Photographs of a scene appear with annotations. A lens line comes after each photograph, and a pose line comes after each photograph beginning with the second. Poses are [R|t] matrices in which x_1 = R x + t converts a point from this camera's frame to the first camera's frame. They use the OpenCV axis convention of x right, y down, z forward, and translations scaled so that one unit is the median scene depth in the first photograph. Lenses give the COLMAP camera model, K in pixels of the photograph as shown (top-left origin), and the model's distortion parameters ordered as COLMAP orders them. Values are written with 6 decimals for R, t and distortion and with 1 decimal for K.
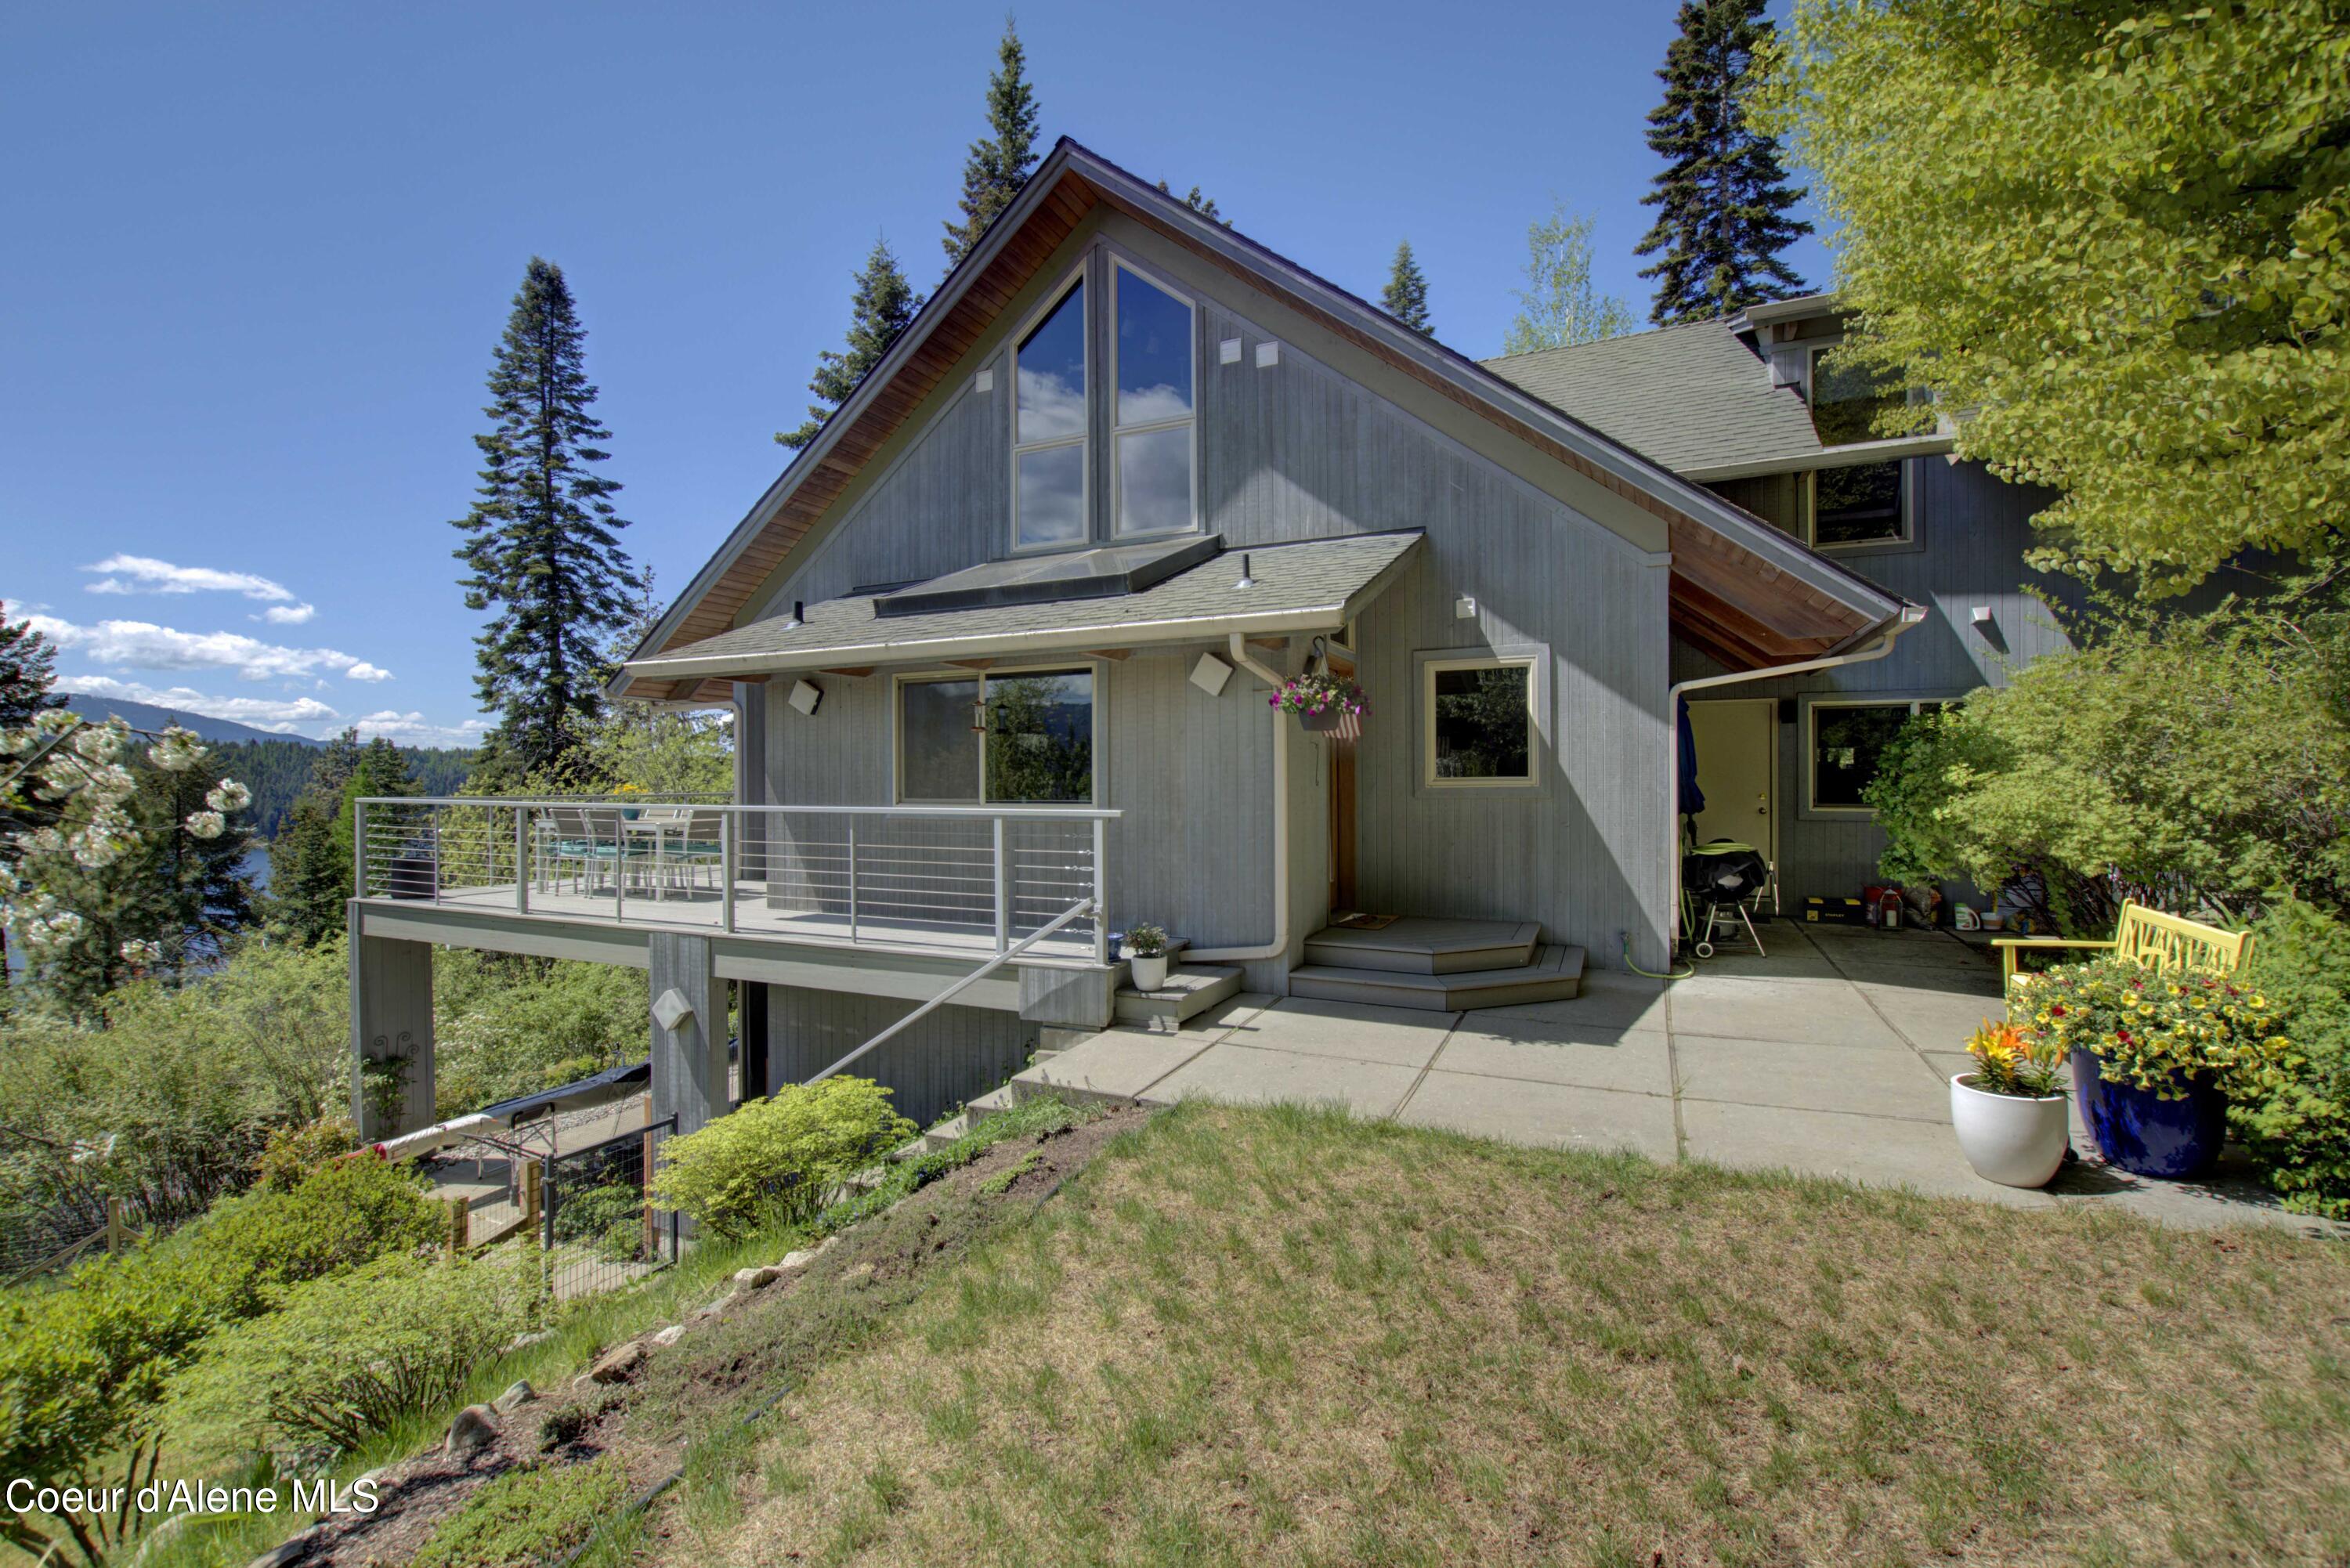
lens RADIAL K [[1041.3, 0, 1170.5], [0, 1041.3, 784.8], [0, 0, 1]] dist [-0.000511, -0.000232]
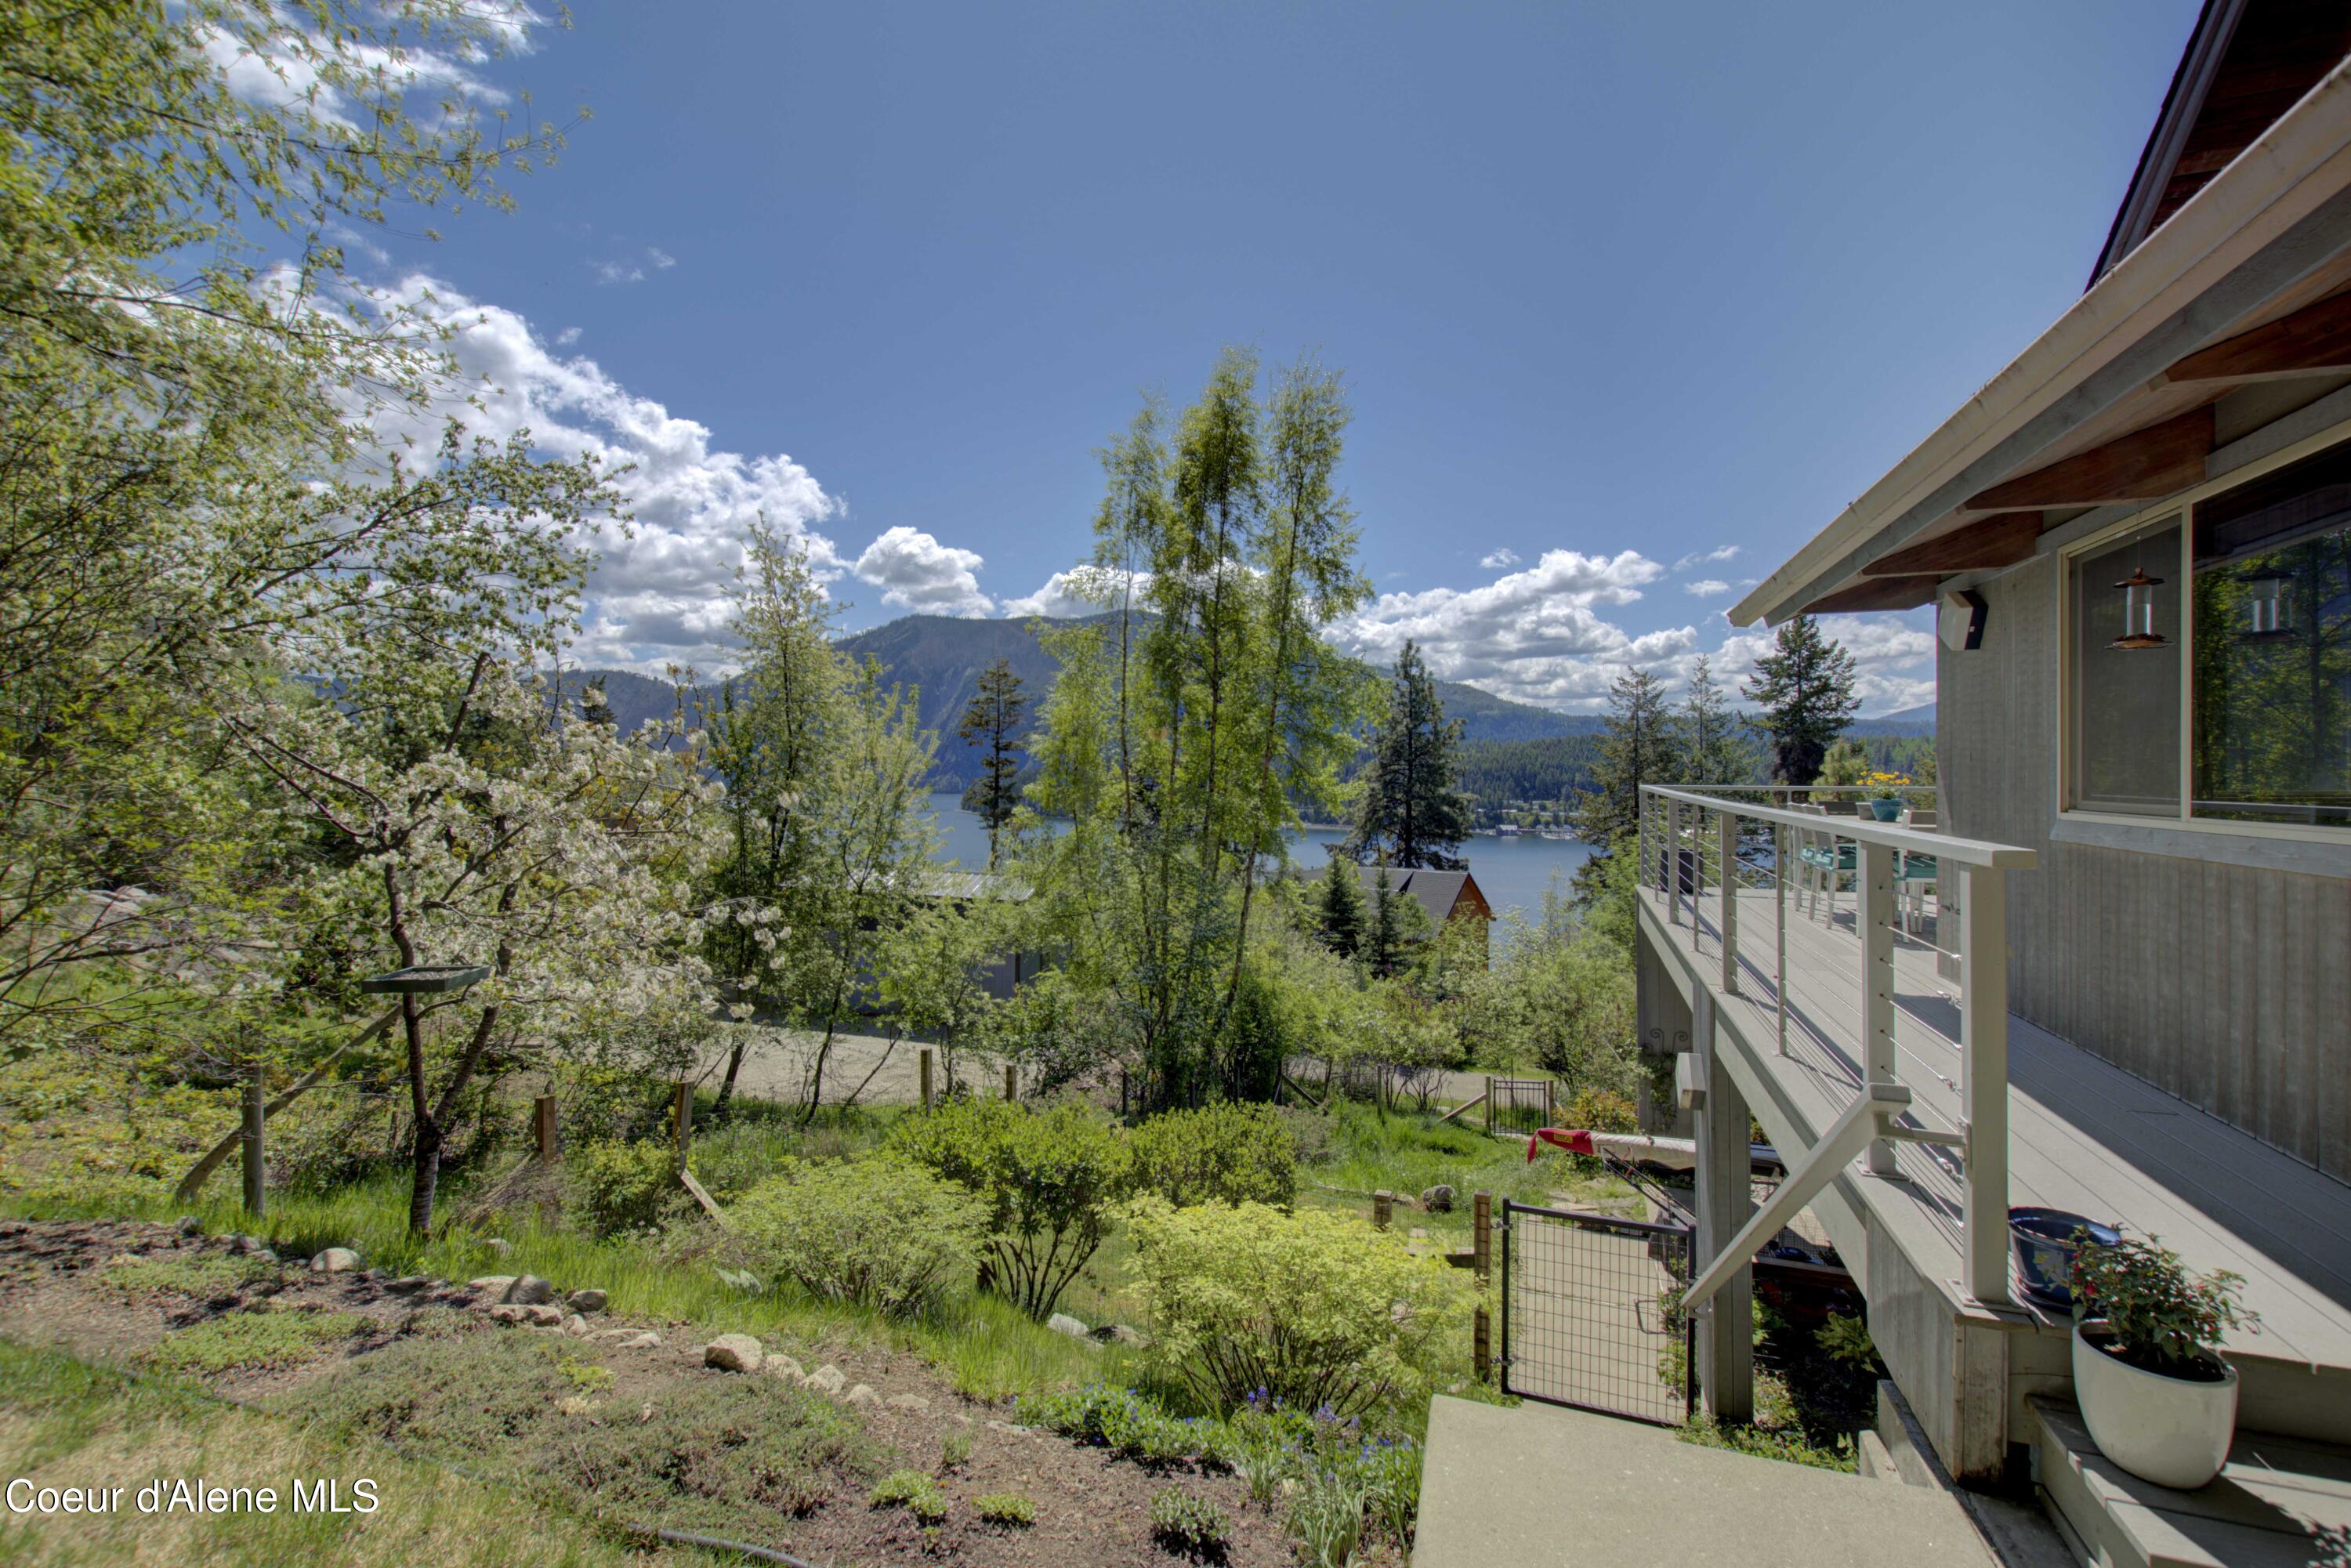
lens RADIAL K [[1043.8, 0, 1174.5], [0, 1043.8, 776.9], [0, 0, 1]] dist [0.021026, -0.000146]
pose [[0.113509, 0.002585, -0.993534, 0.038886], [-0.001206, 0.999996, 0.002464, 0.000880], [0.993536, 0.000918, 0.113511, 0.099949]]
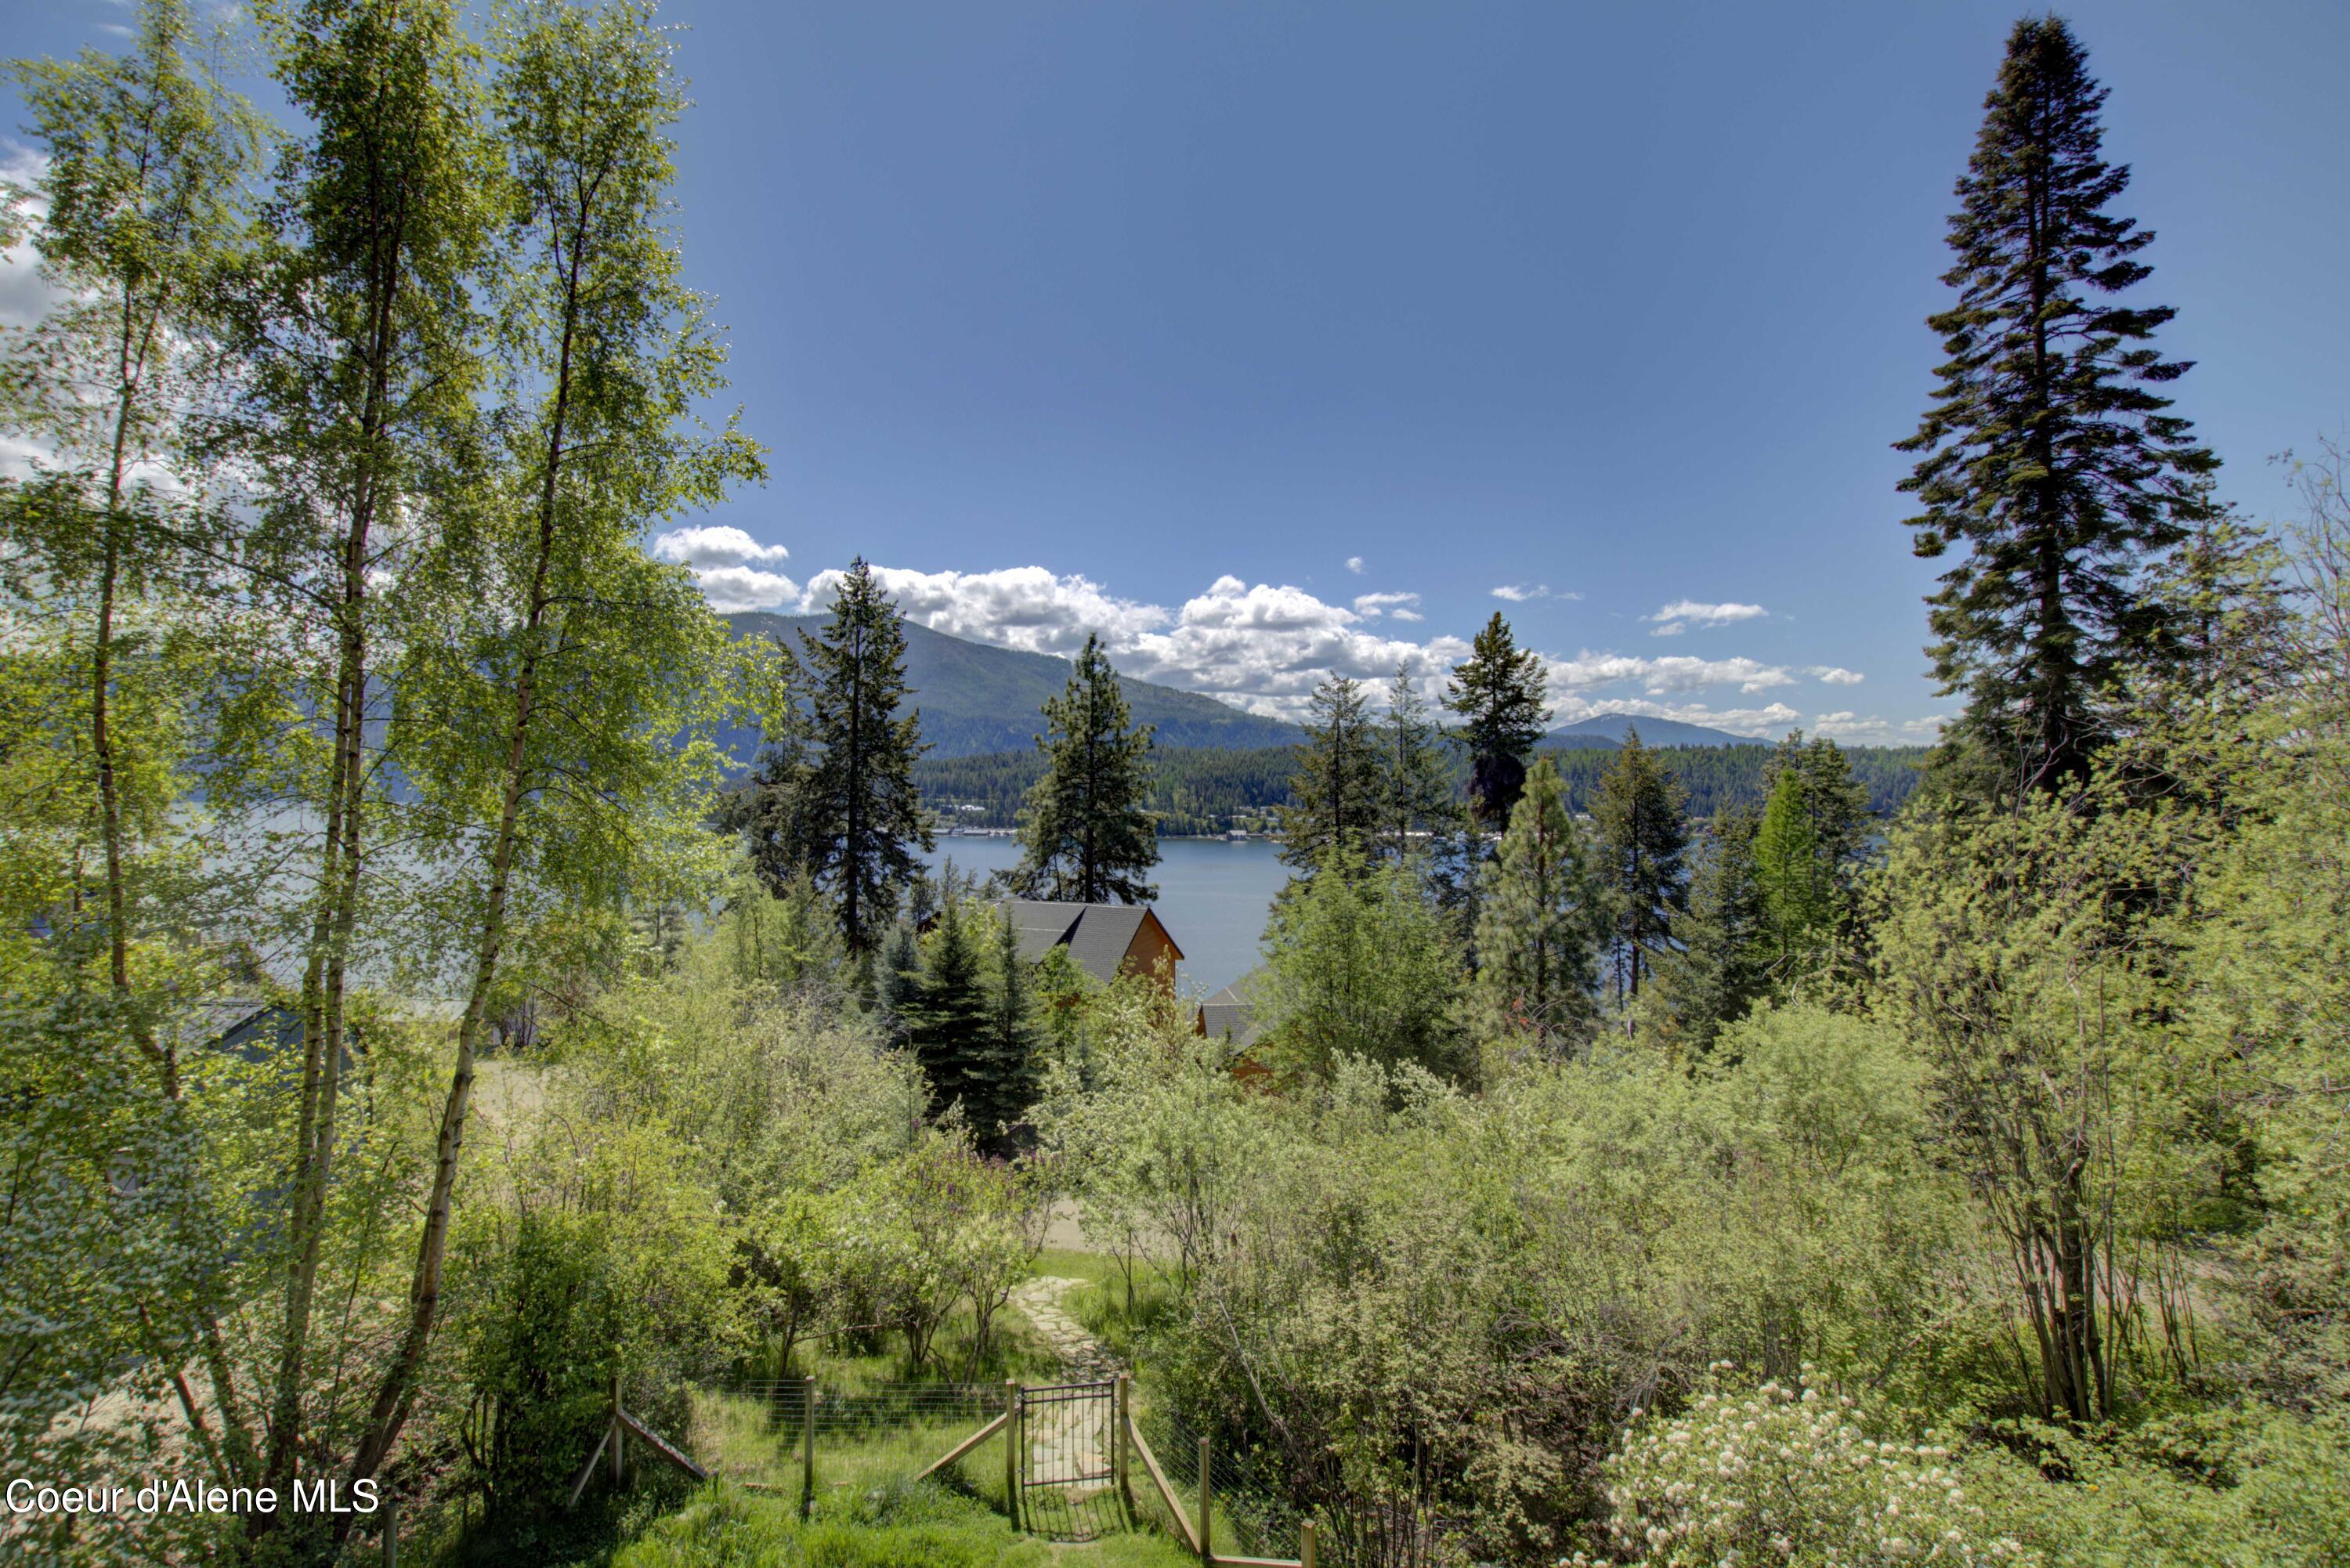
lens RADIAL K [[1041.3, 0, 1170.5], [0, 1041.3, 784.8], [0, 0, 1]] dist [-0.000511, -0.000232]
pose [[0.347335, 0.004308, -0.937731, -0.162806], [-0.002203, 0.999990, 0.003778, -0.009317], [0.937738, 0.000754, 0.347342, 0.242532]]
